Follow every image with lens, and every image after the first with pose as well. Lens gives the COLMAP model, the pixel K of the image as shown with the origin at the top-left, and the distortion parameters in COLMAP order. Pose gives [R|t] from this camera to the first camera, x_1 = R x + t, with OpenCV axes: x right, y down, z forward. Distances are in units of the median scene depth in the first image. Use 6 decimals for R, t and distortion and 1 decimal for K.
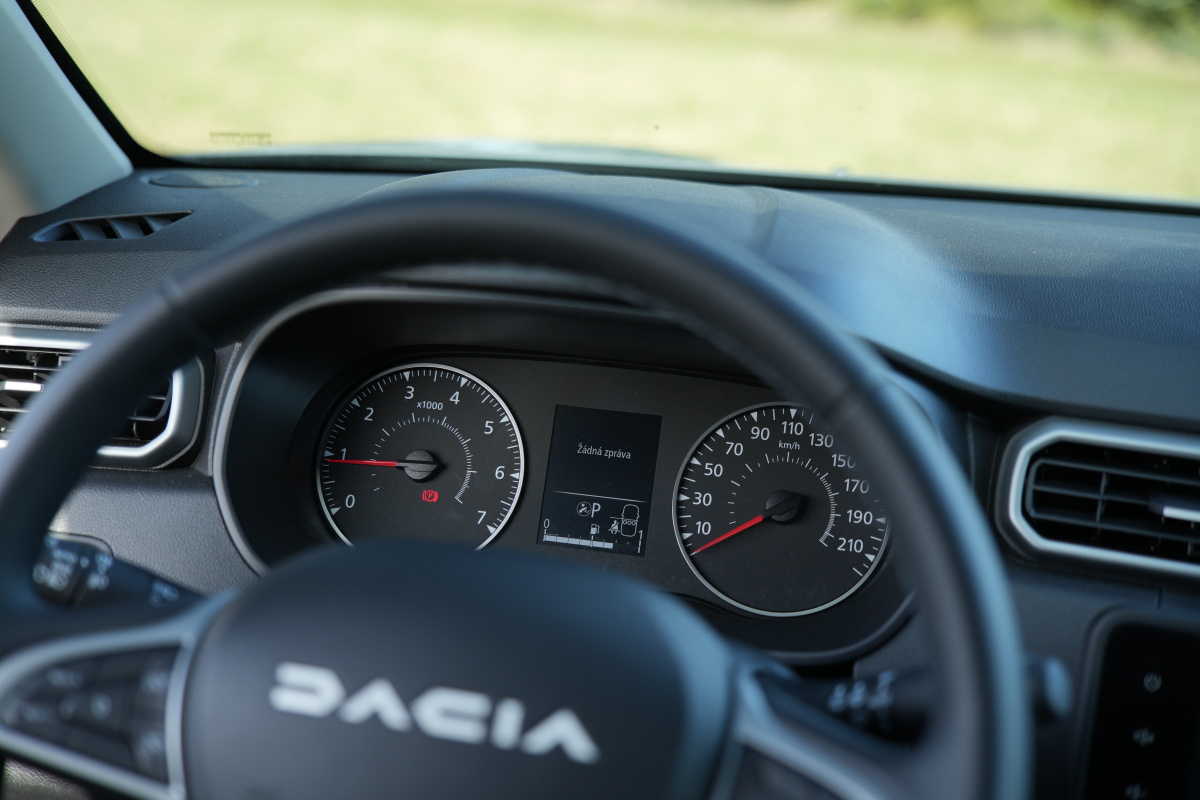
lens RADIAL K [[1754.9, 0, 600.0], [0, 1754.9, 400.0], [0, 0, 1]] dist [-0.005702, -0.015291]
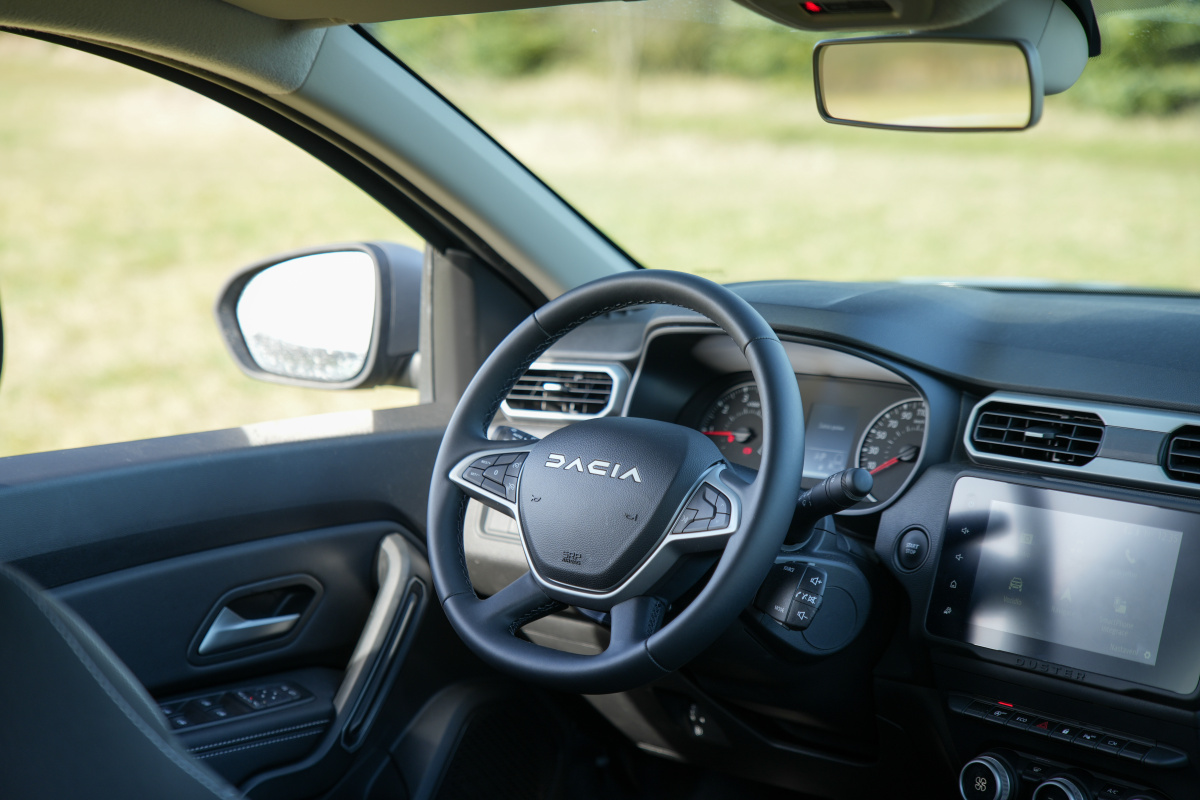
lens RADIAL K [[2096.8, 0, 600.0], [0, 2096.8, 400.0], [0, 0, 1]] dist [0.001289, 0.205511]
pose [[0.863964, -0.004813, -0.503531, 0.918117], [-0.056391, 0.992740, -0.106245, 0.253682], [0.500386, 0.120186, 0.857420, -1.035920]]
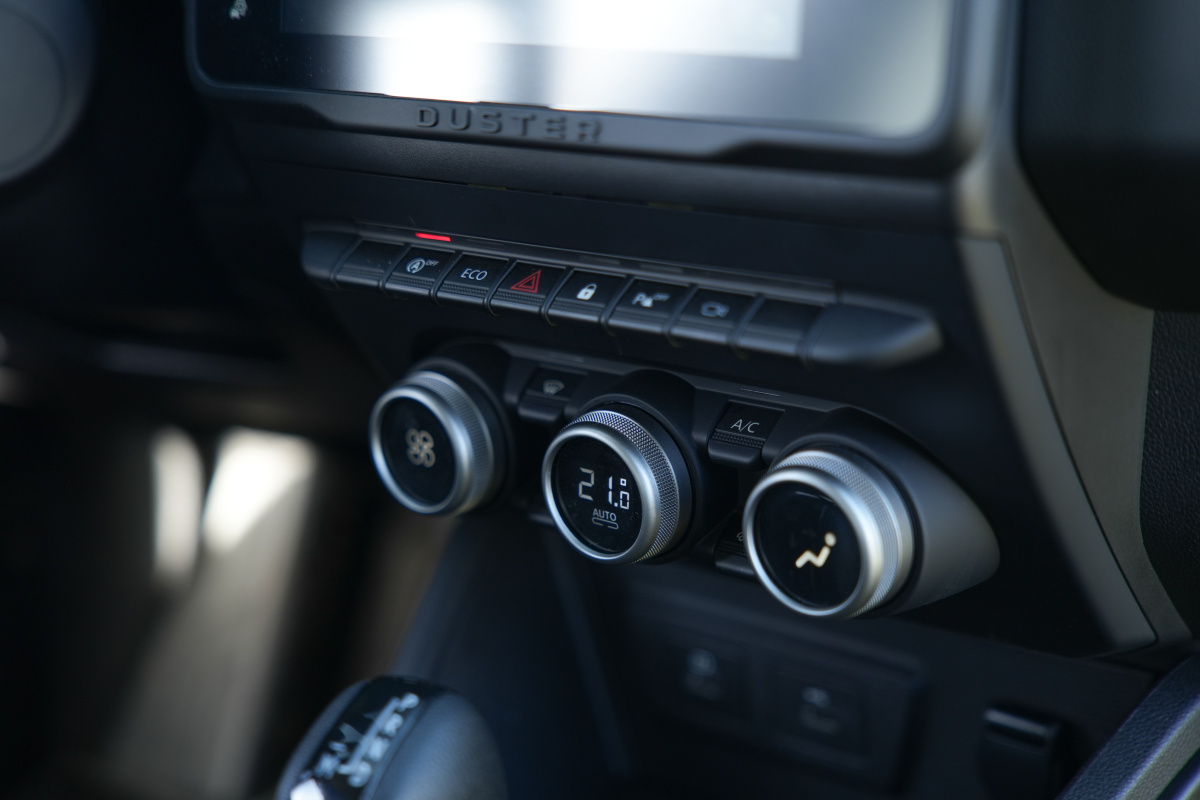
lens RADIAL K [[1984.4, 0, 600.0], [0, 1984.4, 400.0], [0, 0, 1]] dist [0.016019, 0.022084]
pose [[0.908914, -0.052439, -0.413672, 0.597044], [0.130749, 0.977871, 0.163320, 0.257861], [0.395954, -0.202531, 0.895657, 0.222394]]
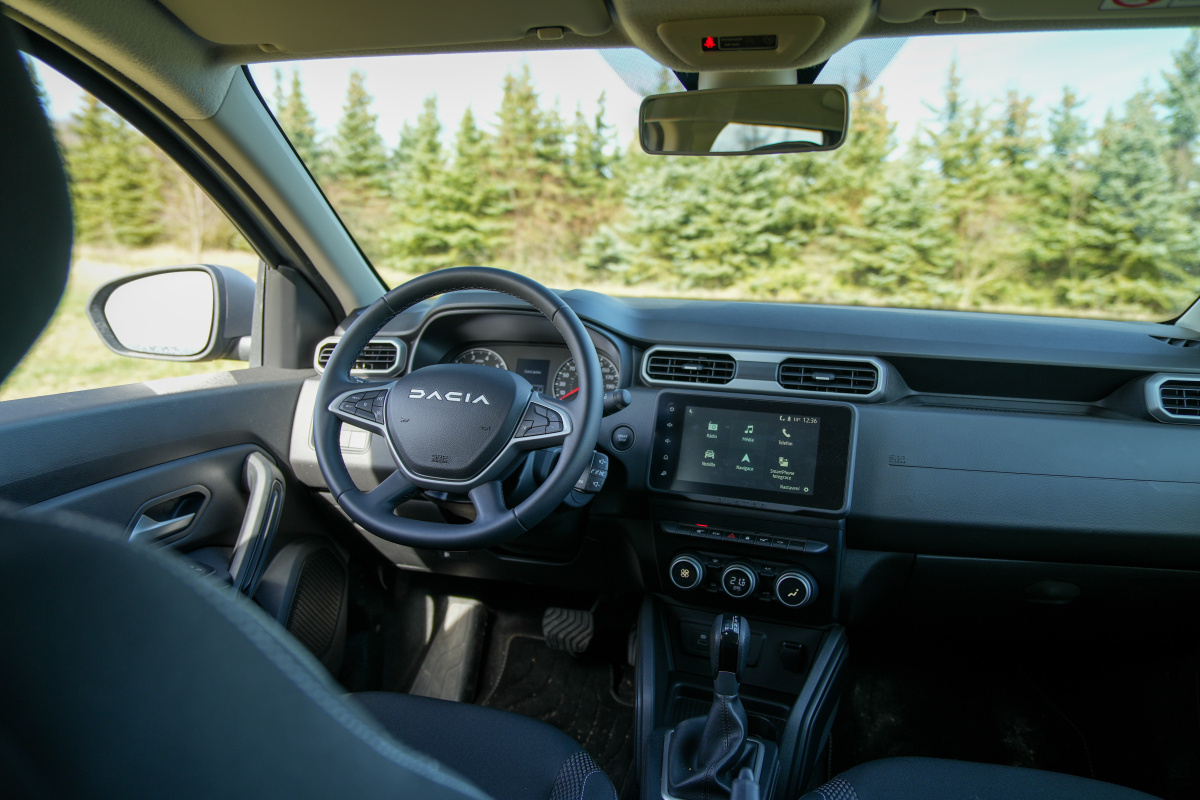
lens RADIAL K [[803.0, 0, 600.0], [0, 803.0, 400.0], [0, 0, 1]] dist [-0.000537, 0.001828]
pose [[0.998019, -0.036464, -0.051266, 0.201096], [0.031642, 0.995264, -0.091917, 0.222011], [0.054375, 0.090113, 0.994446, -0.450474]]
